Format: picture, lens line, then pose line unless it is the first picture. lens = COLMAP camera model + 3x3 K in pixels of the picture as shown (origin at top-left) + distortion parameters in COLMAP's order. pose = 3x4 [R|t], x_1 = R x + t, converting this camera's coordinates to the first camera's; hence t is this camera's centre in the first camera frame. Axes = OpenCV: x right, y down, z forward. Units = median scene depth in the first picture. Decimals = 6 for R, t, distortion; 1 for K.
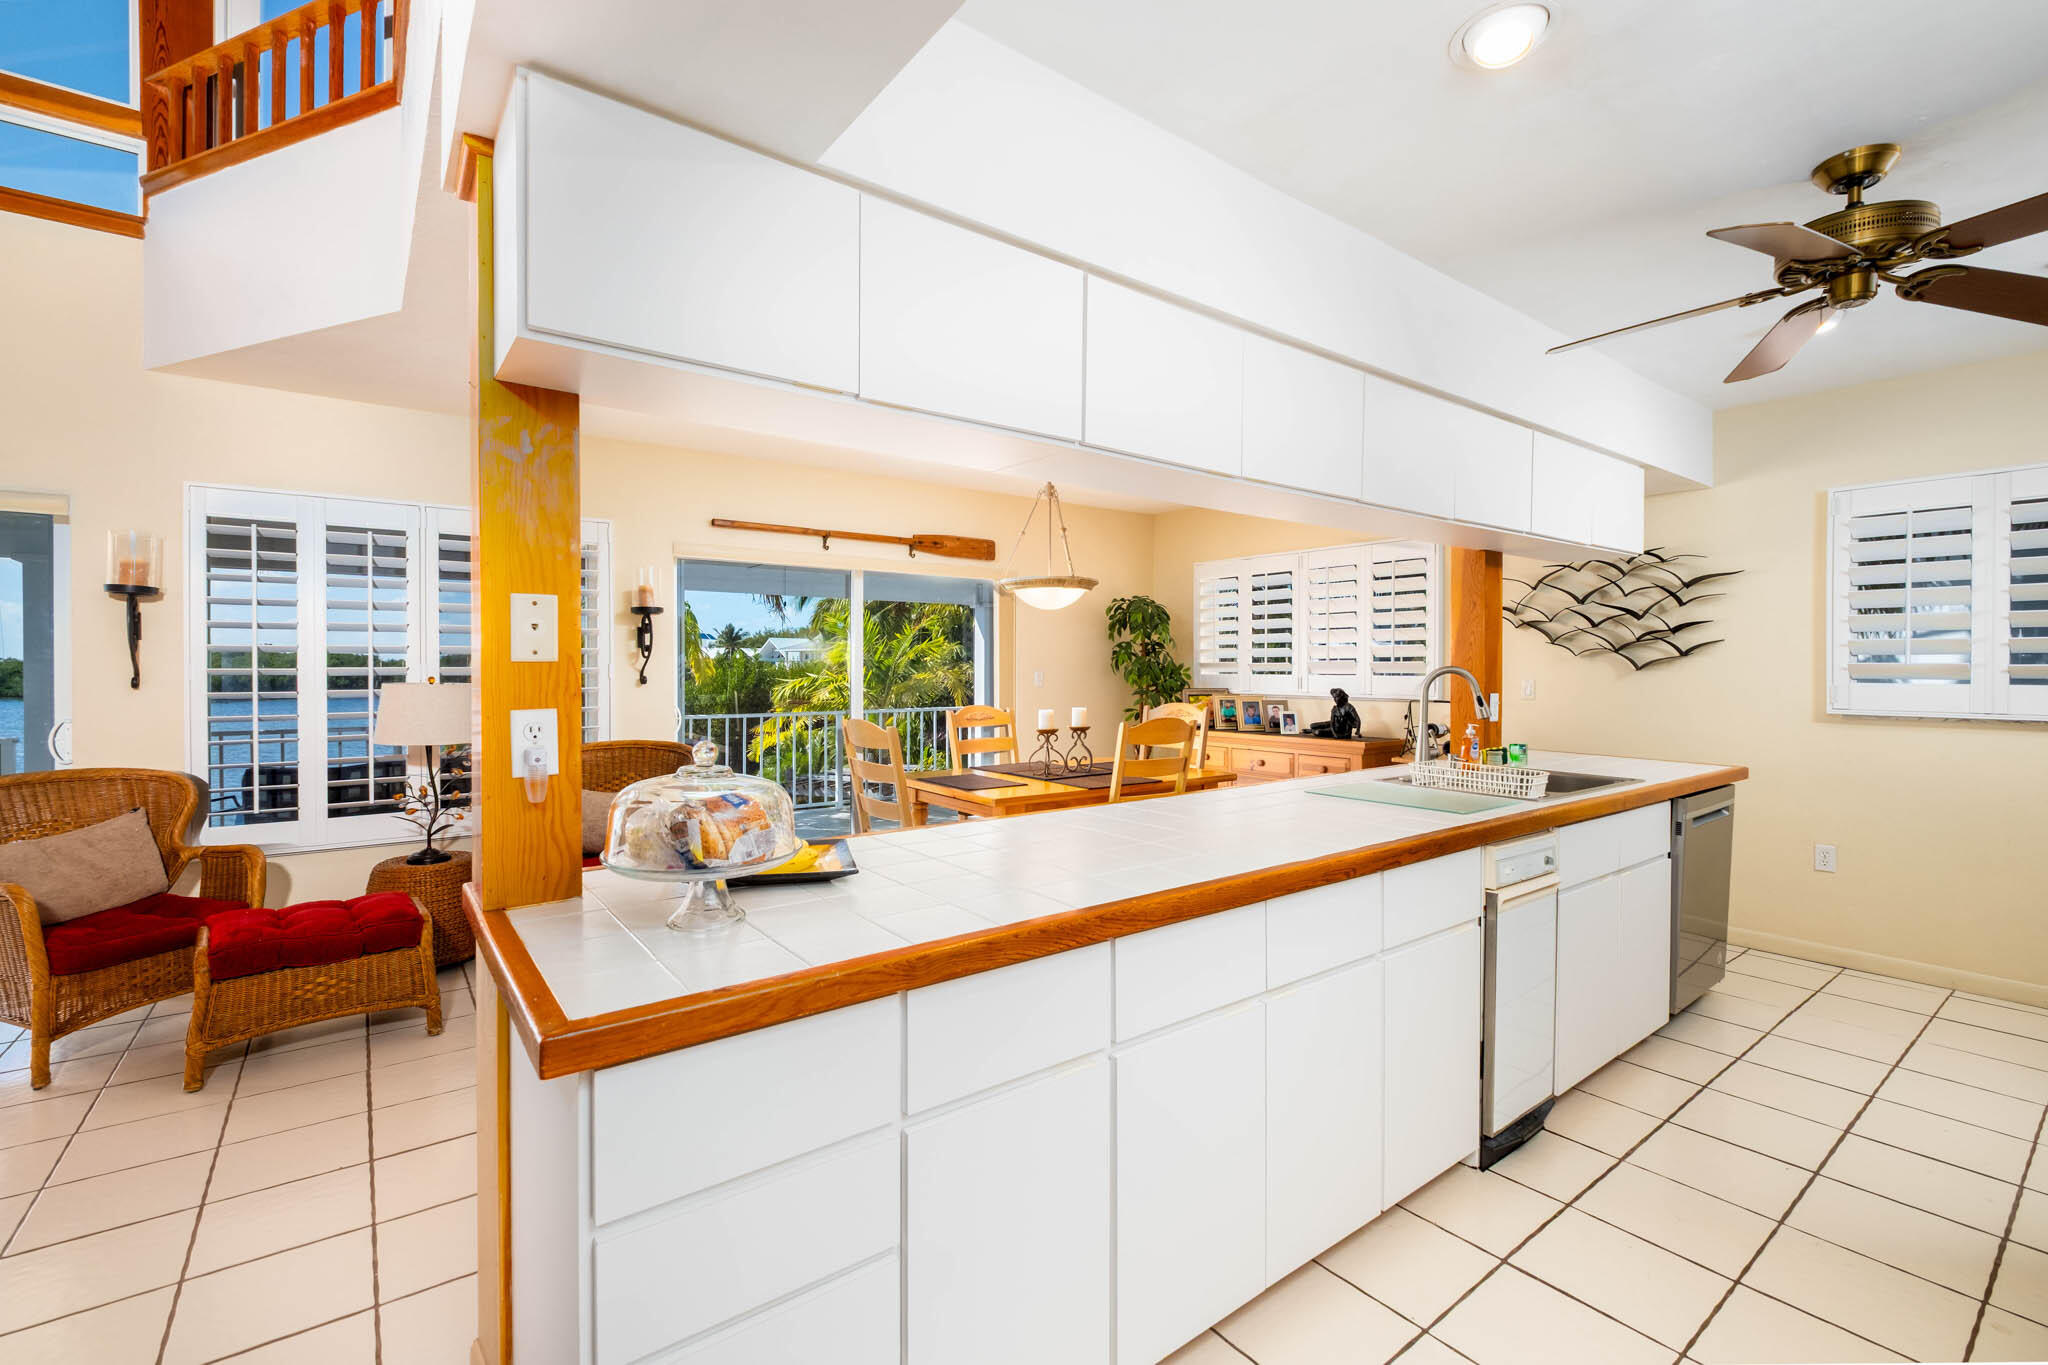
lens RADIAL K [[873.5, 0, 1024.0], [0, 873.5, 682.5], [0, 0, 1]] dist [-0.001867, -0.019747]
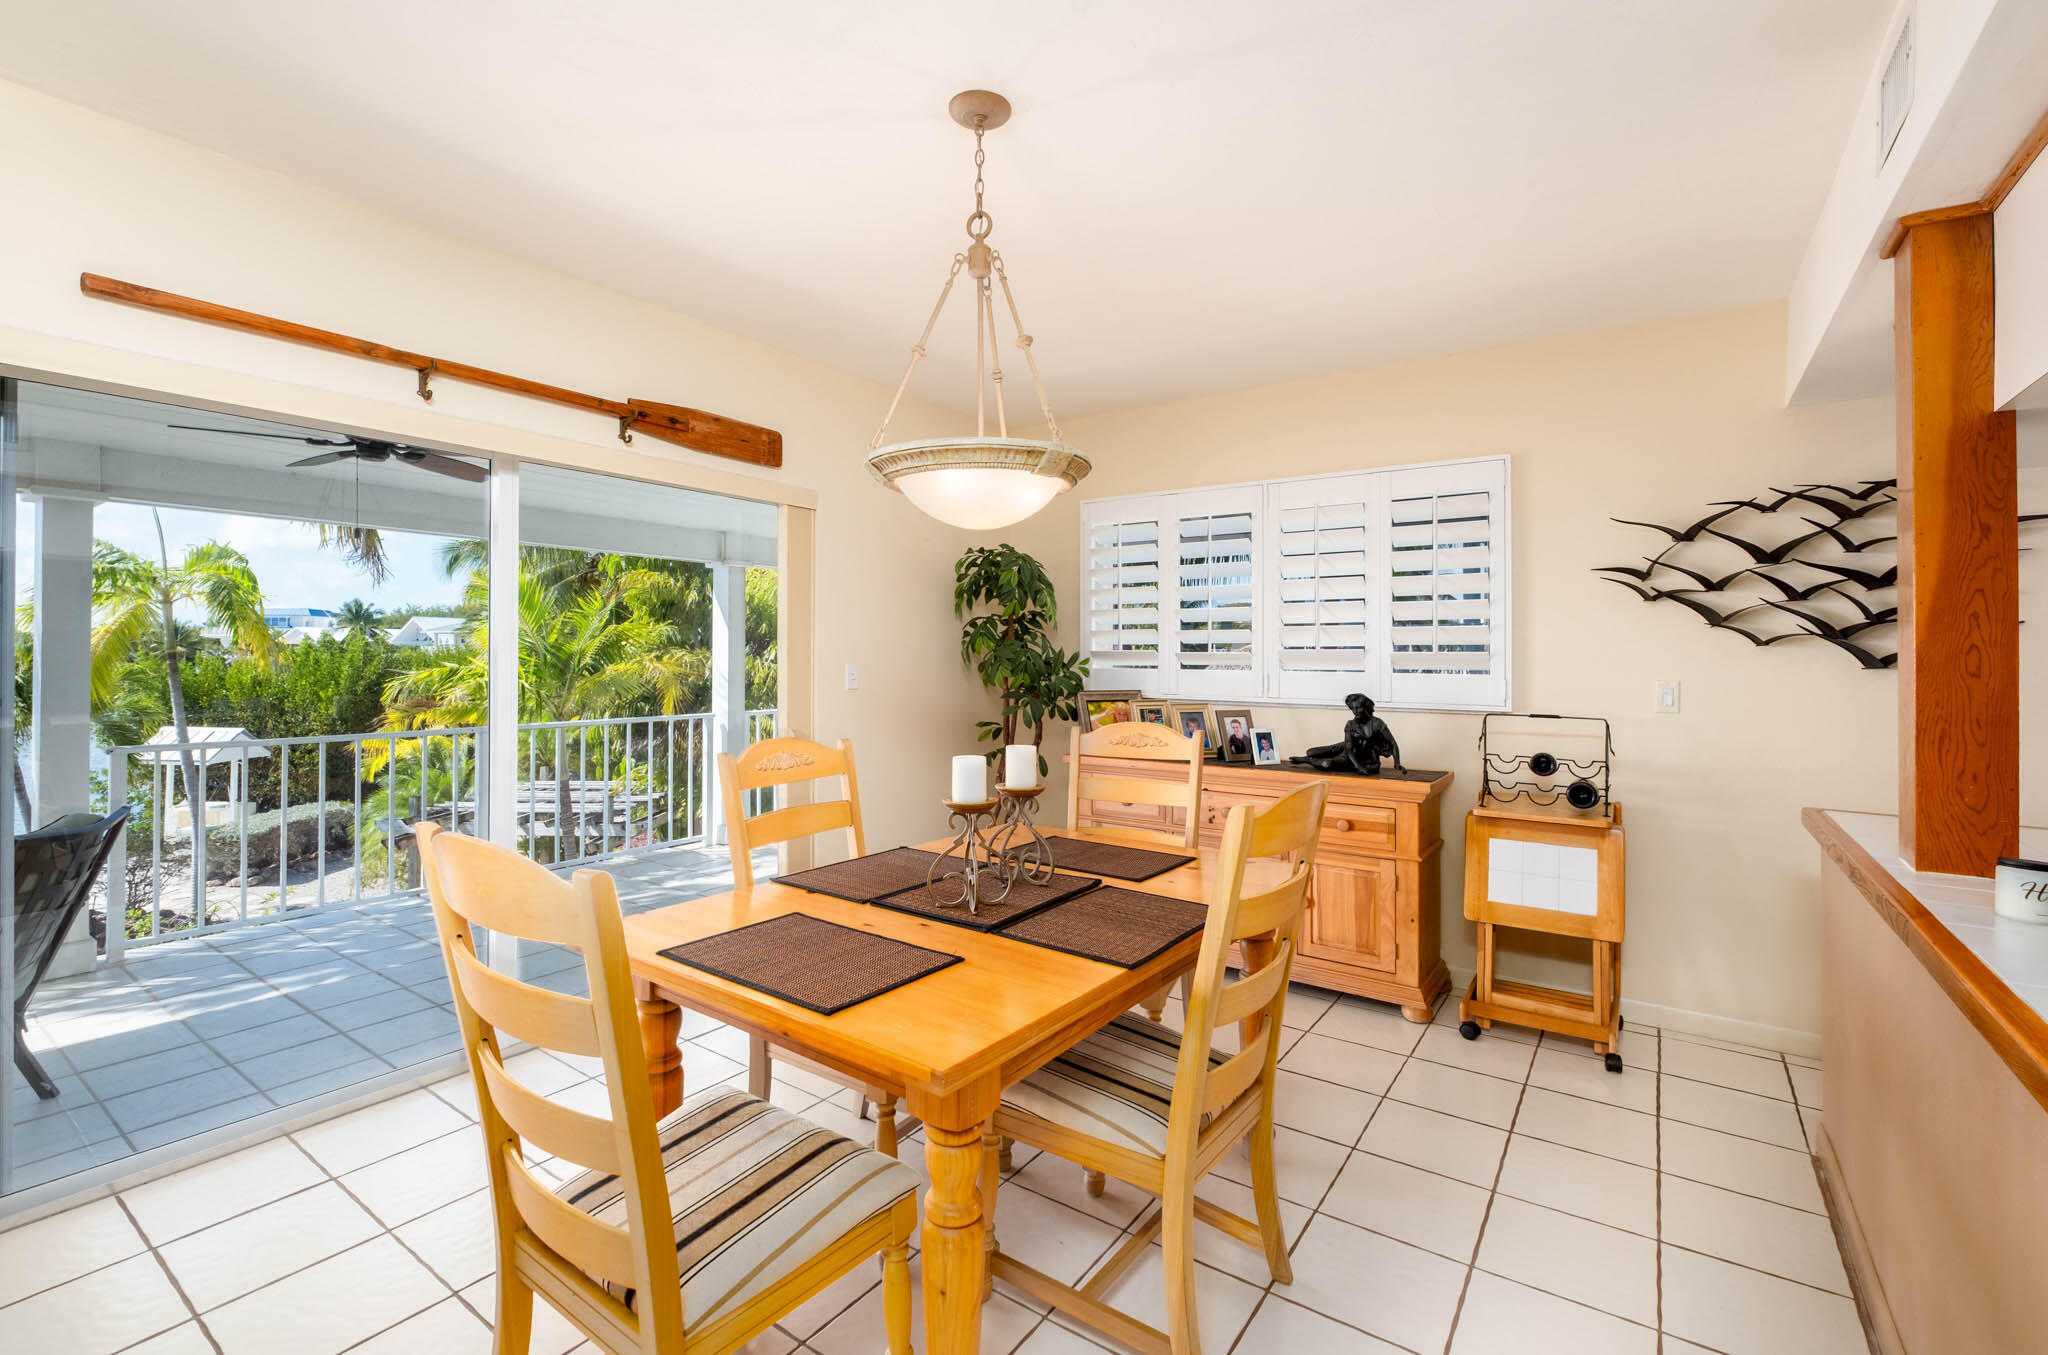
lens RADIAL K [[891.0, 0, 1009.4], [0, 891.0, 646.1], [0, 0, 1]] dist [-0.002128, -0.008390]
pose [[0.953969, 0.007592, 0.299810, -0.067333], [0.000528, 0.999635, -0.026994, -0.009396], [-0.299906, 0.025910, 0.953617, 0.426546]]
